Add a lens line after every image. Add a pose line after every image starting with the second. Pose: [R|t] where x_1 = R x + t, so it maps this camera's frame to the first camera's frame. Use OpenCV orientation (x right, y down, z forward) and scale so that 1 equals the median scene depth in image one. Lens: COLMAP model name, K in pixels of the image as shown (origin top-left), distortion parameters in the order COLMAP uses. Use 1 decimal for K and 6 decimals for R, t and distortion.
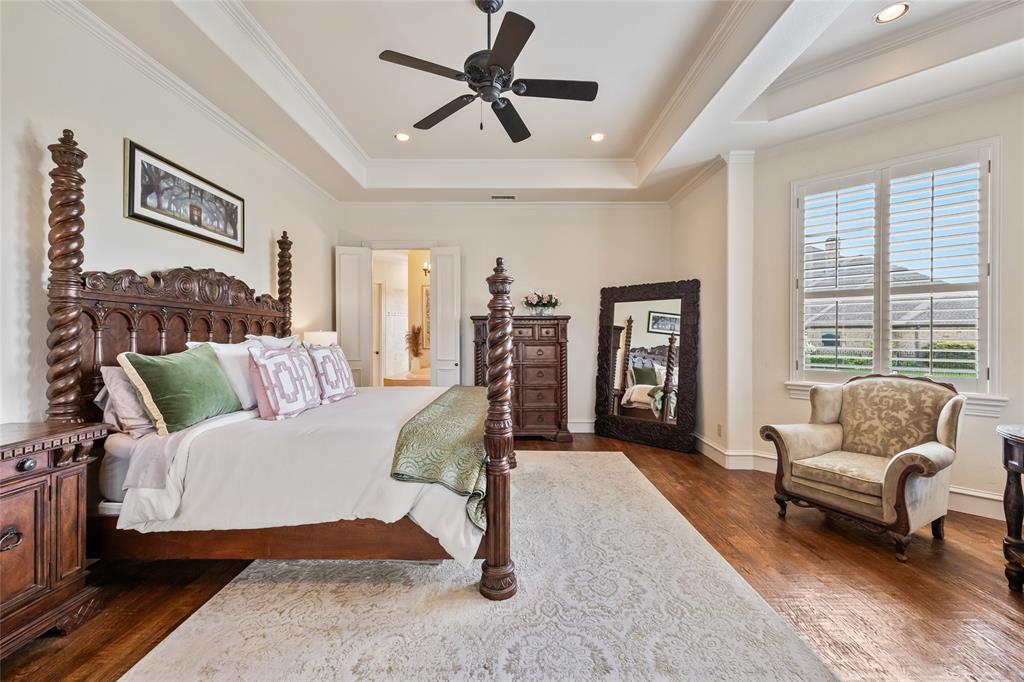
lens RADIAL K [[399.8, 0, 521.0], [0, 399.8, 338.2], [0, 0, 1]] dist [0.002193, -0.000384]
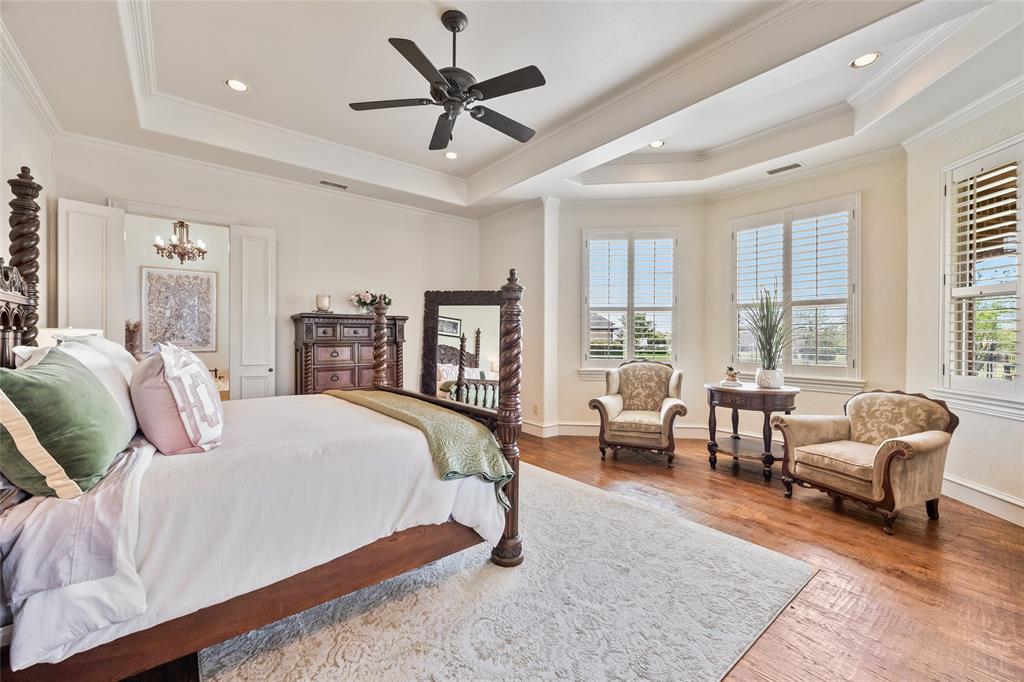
lens RADIAL K [[399.8, 0, 502.8], [0, 399.8, 337.0], [0, 0, 1]] dist [0.002193, -0.000384]
pose [[0.785049, 0.000243, 0.619434, -0.490353], [0.001255, 0.999997, -0.001982, -0.001477], [-0.619433, 0.002333, 0.785046, 0.068388]]
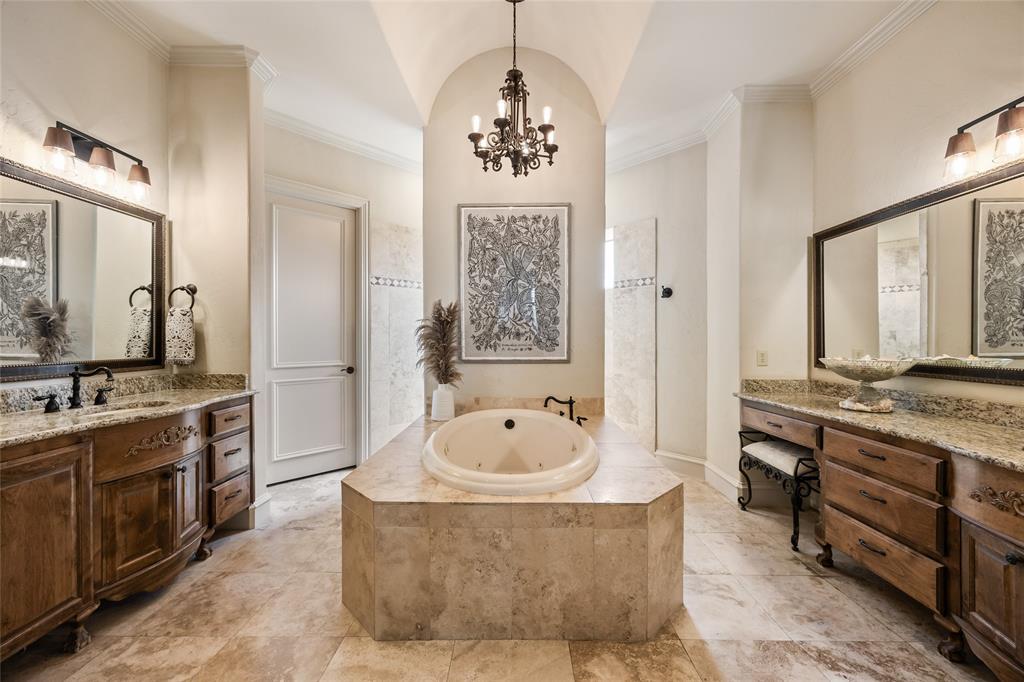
lens RADIAL K [[399.8, 0, 516.9], [0, 399.8, 342.1], [0, 0, 1]] dist [0.002193, -0.000384]
pose [[0.999948, 0.003408, -0.009658, -0.497009], [-0.003382, 0.999991, 0.002693, 0.014722], [0.009667, -0.002660, 0.999950, 1.613954]]
